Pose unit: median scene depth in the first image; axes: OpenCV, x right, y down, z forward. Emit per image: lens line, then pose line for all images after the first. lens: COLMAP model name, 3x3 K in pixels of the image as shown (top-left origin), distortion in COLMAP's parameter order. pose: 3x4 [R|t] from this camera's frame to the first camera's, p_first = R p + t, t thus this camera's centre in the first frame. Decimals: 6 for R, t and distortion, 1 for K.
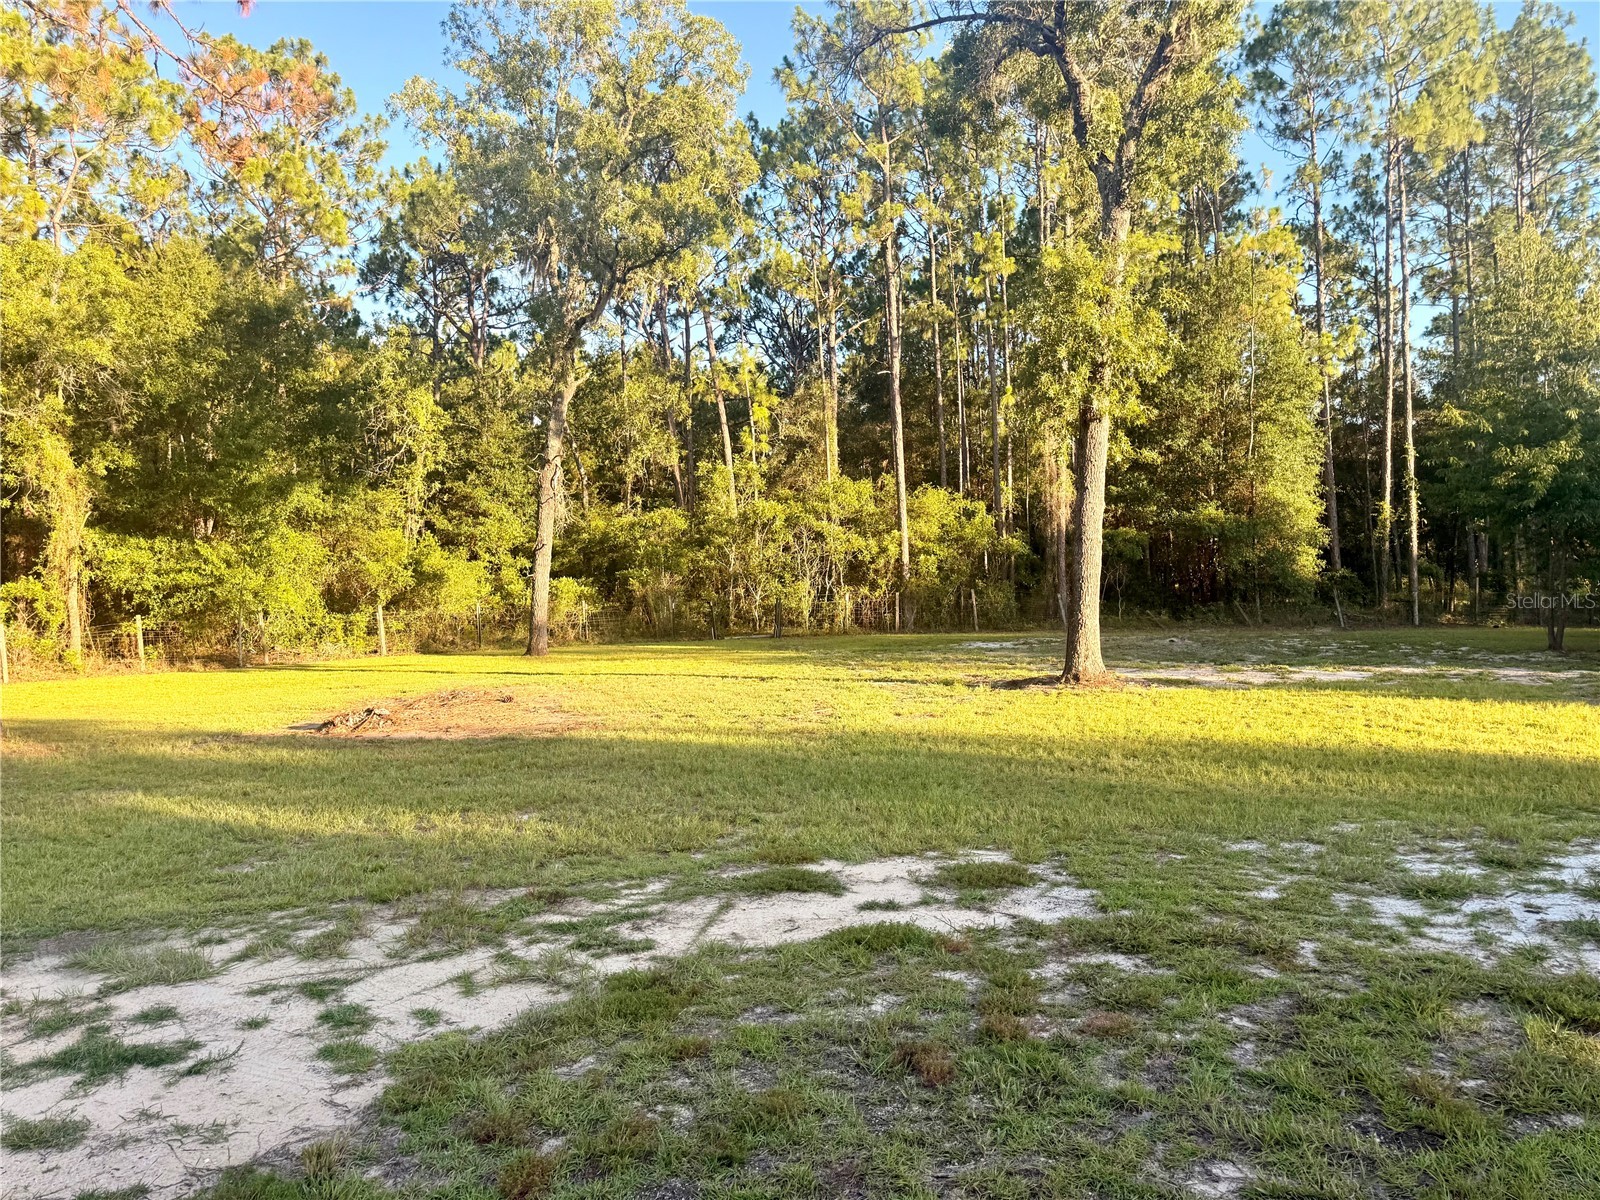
lens RADIAL K [[1129.5, 0, 803.8], [0, 1129.5, 595.8], [0, 0, 1]] dist [0.065934, -0.086040]
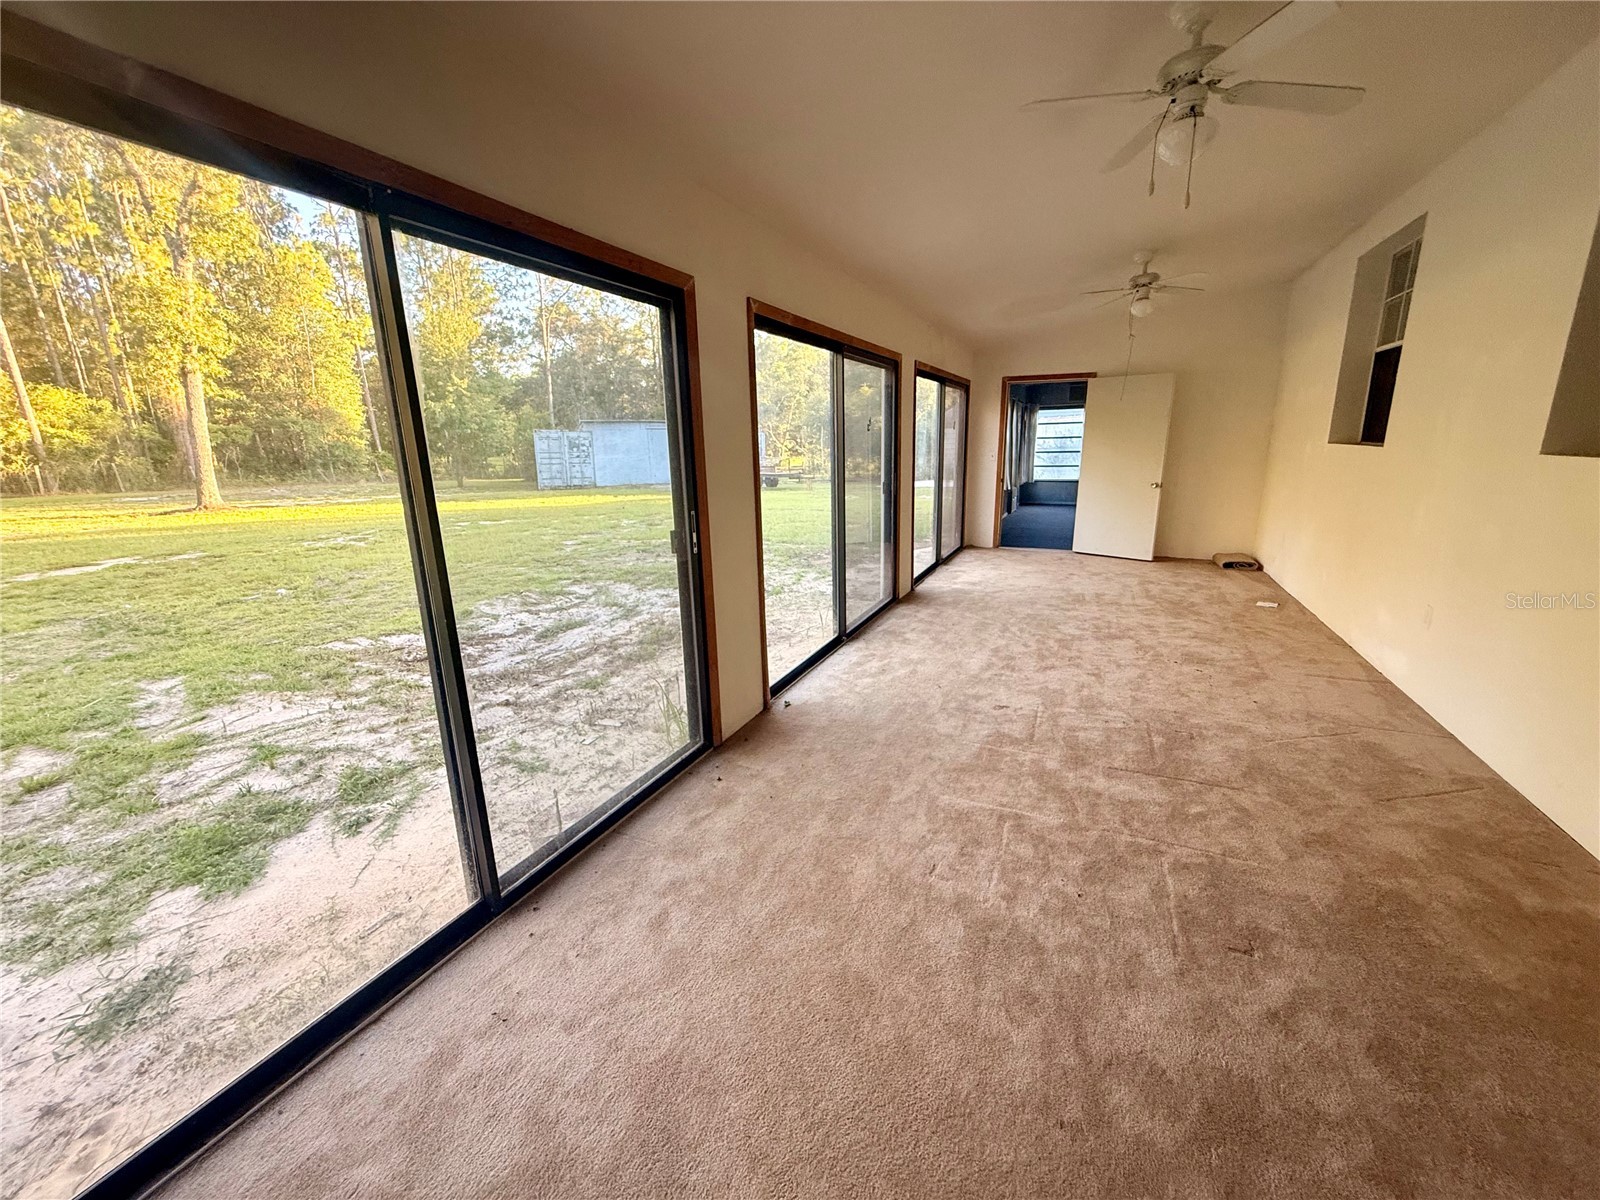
lens RADIAL K [[640.0, 0, 799.8], [0, 640.0, 594.2], [0, 0, 1]] dist [-0.000007, 0.000120]
pose [[0.567442, -0.176525, 0.804269, -0.045727], [0.012425, 0.978474, 0.205994, 0.001318], [-0.823319, -0.106897, 0.557421, -0.232313]]
